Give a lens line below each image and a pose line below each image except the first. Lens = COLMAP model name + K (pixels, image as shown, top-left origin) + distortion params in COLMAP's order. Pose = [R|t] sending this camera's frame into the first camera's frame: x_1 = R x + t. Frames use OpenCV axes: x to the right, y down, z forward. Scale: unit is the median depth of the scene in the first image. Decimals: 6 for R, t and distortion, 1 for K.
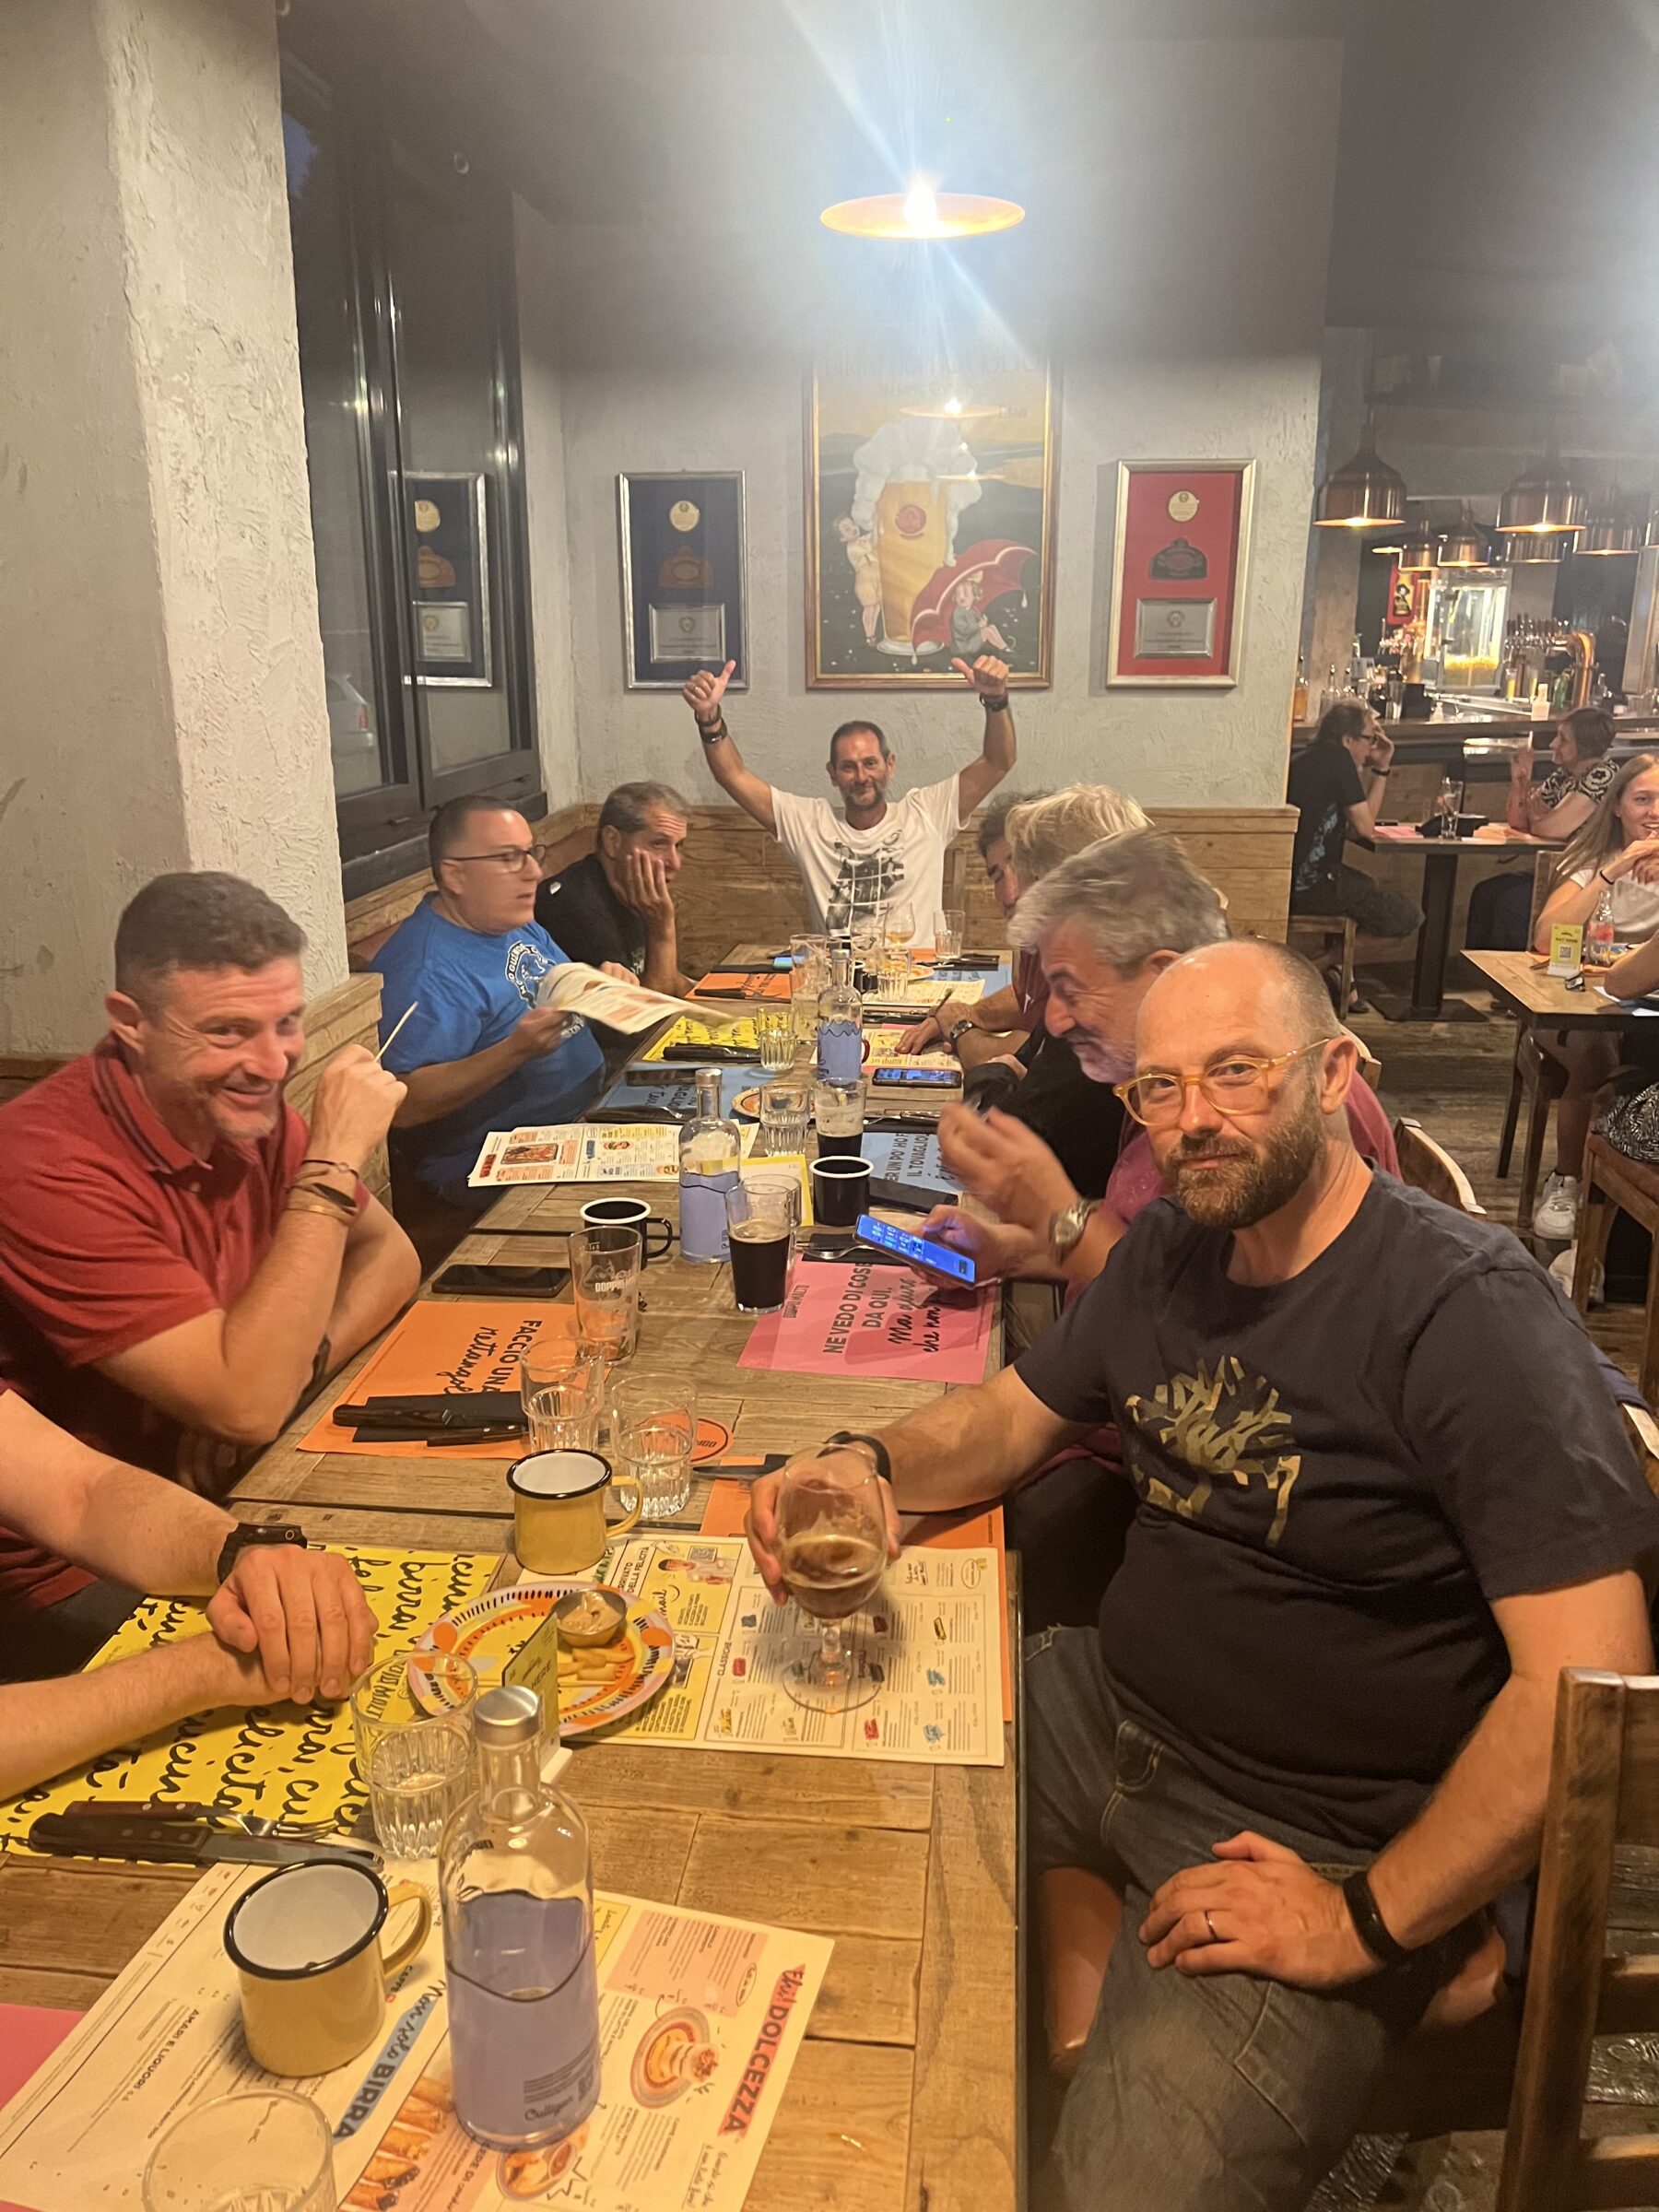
lens RADIAL K [[1666.8, 0, 829.5], [0, 1666.8, 1106.0], [0, 0, 1]] dist [0.042704, -0.049514]
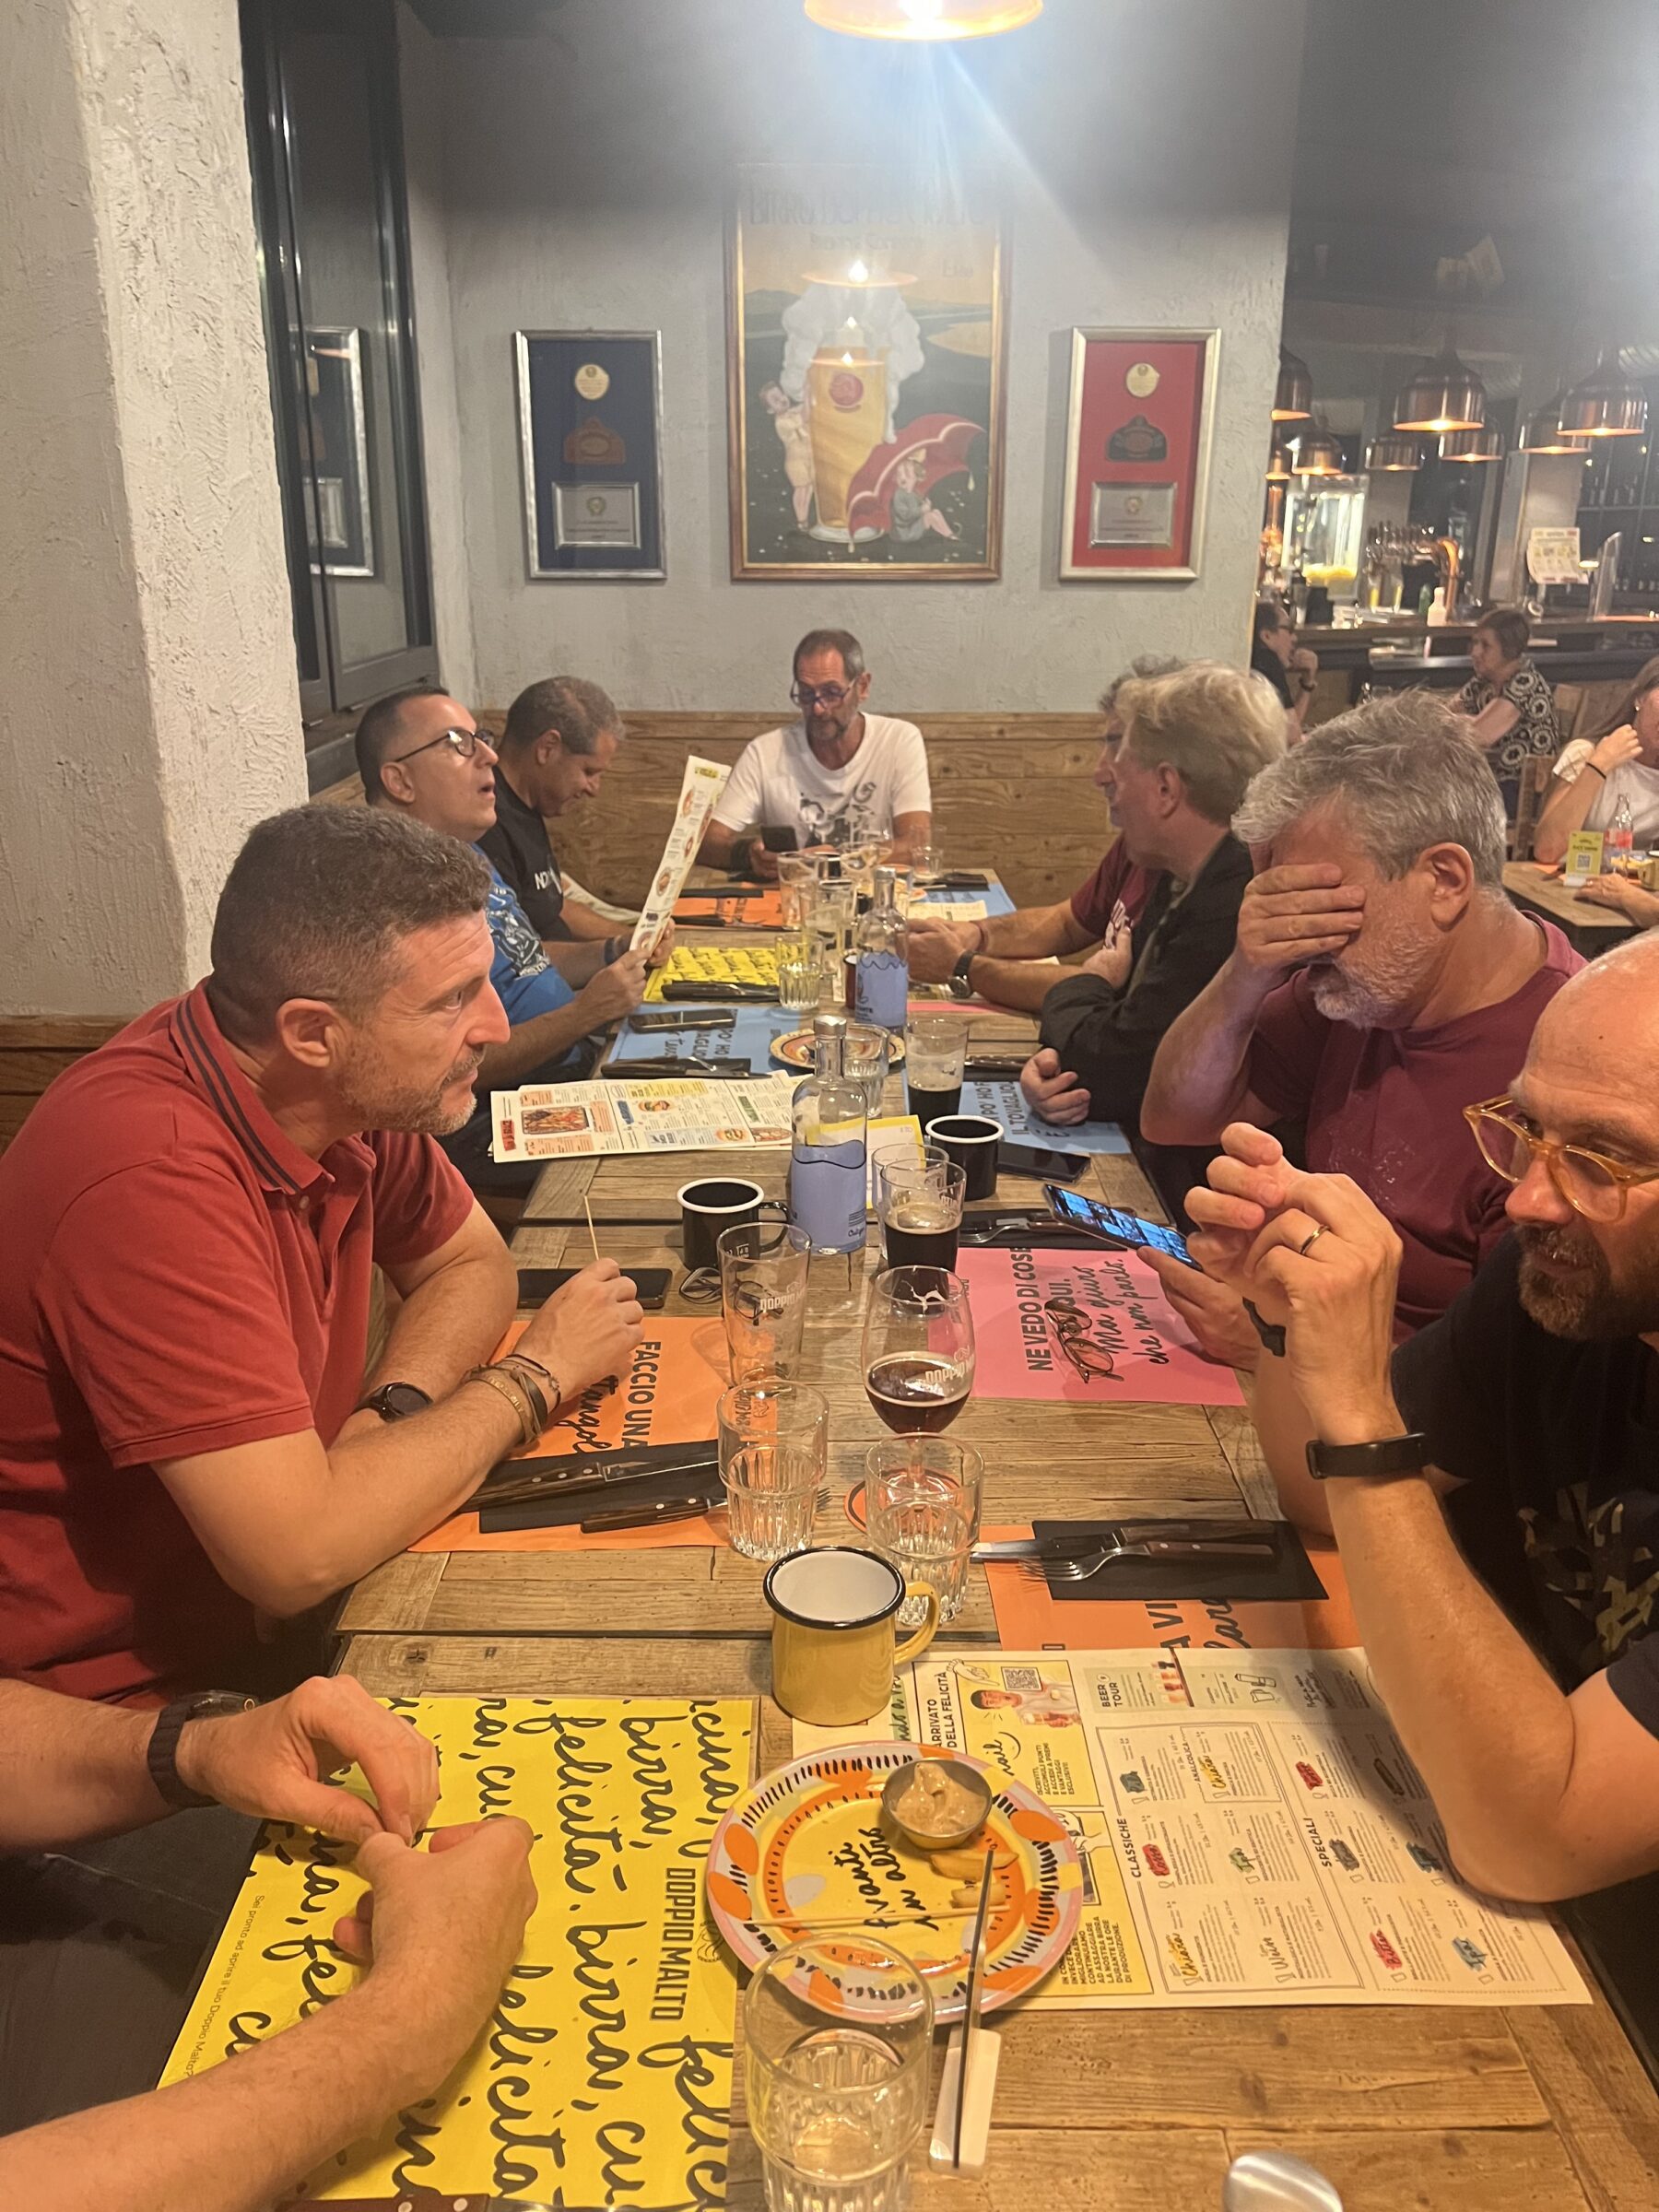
lens RADIAL K [[1666.8, 0, 829.5], [0, 1666.8, 1106.0], [0, 0, 1]] dist [0.042704, -0.049514]
pose [[0.993114, -0.030272, 0.113171, -0.141381], [0.025155, 0.998608, 0.046370, -0.013509], [-0.114417, -0.043203, 0.992493, 0.168129]]
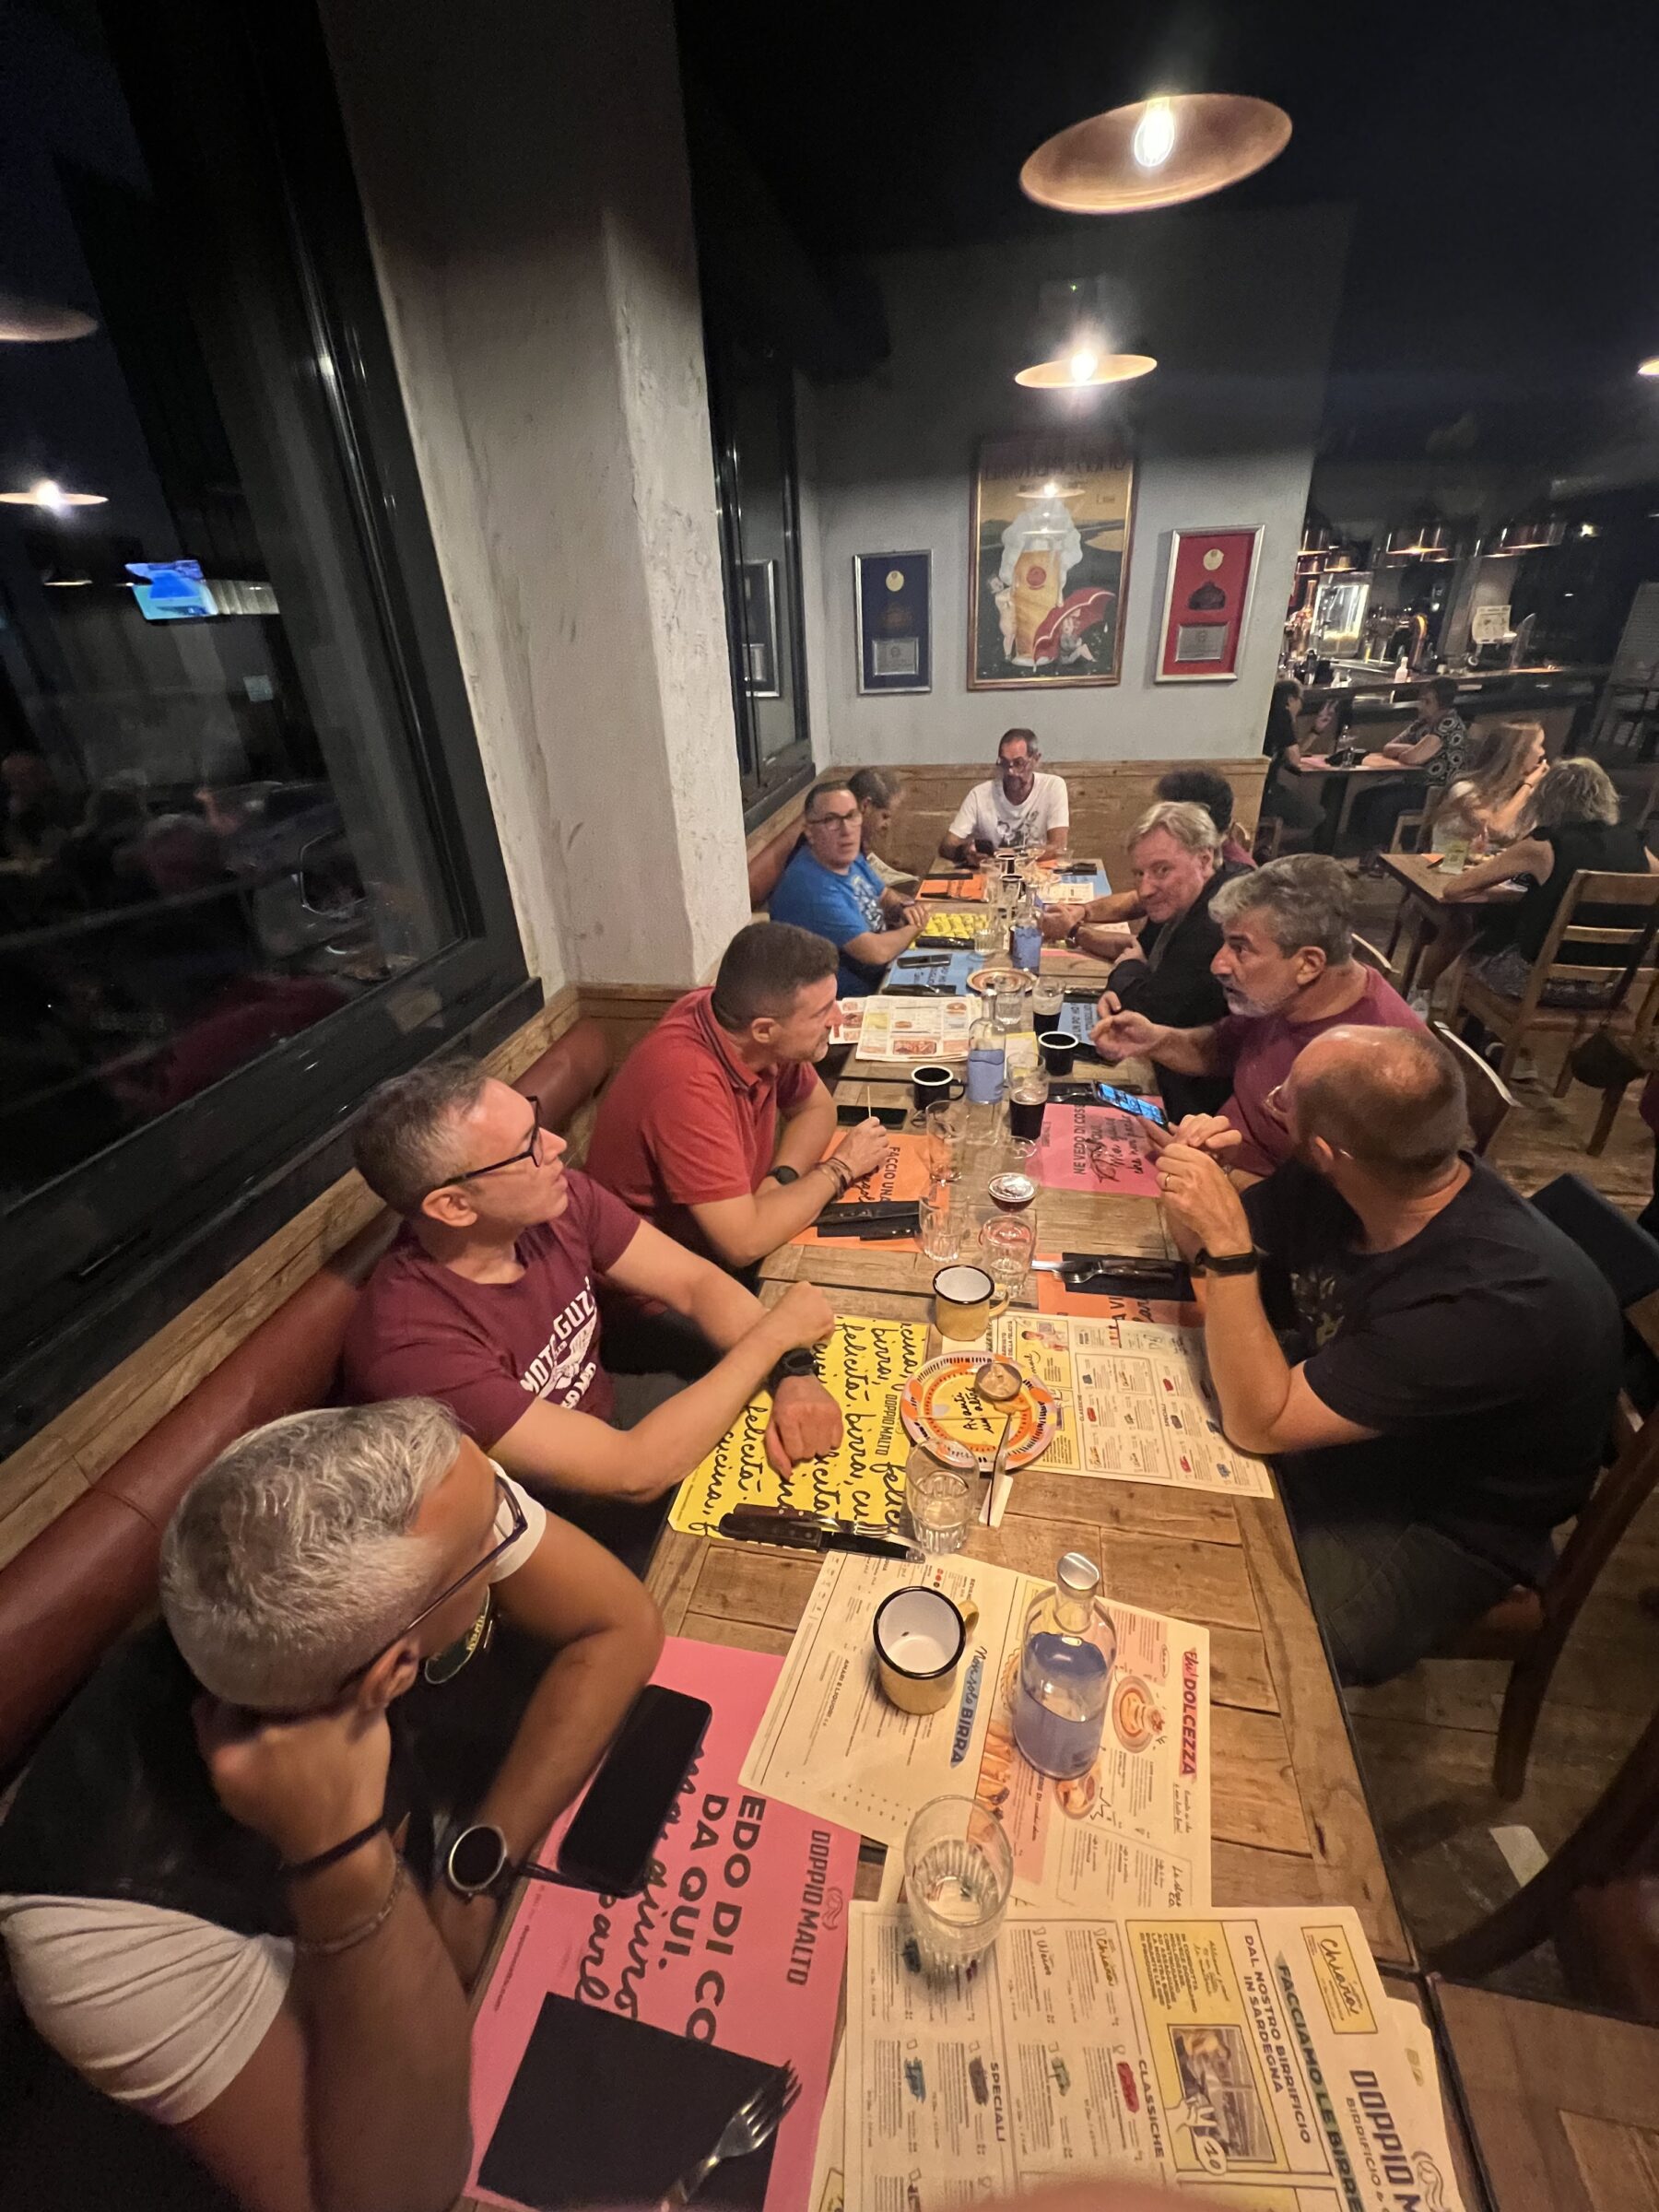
lens RADIAL K [[885.0, 0, 832.3], [0, 885.0, 1096.5], [0, 0, 1]] dist [-0.001836, 0.000082]
pose [[0.995602, 0.003361, -0.093624, -0.124170], [0.017066, 0.976128, 0.216526, -0.095449], [0.092117, -0.217172, 0.971777, 0.093034]]
